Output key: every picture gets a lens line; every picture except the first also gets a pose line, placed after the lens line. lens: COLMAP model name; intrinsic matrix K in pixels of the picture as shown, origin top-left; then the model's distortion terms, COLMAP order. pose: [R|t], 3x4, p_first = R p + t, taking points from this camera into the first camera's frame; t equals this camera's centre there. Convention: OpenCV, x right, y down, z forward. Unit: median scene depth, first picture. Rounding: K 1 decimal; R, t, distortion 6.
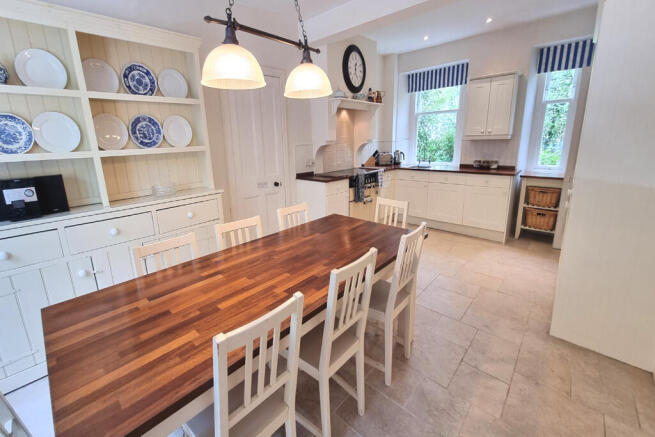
lens RADIAL K [[270.9, 0, 322.2], [0, 270.9, 203.2], [0, 0, 1]] dist [-0.012069, 0.000104]
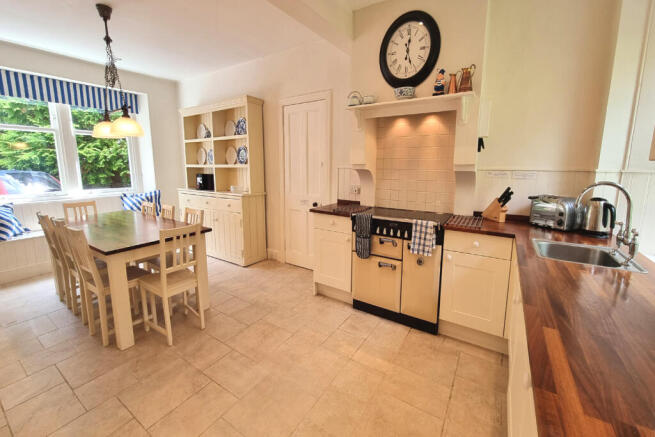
lens RADIAL K [[270.9, 0, 322.2], [0, 270.9, 203.2], [0, 0, 1]] dist [-0.012069, 0.000104]
pose [[0.151771, 0.162597, -0.974950, 0.760304], [-0.236295, 0.963744, 0.123943, -0.194157], [0.959755, 0.211565, 0.184689, 0.786839]]
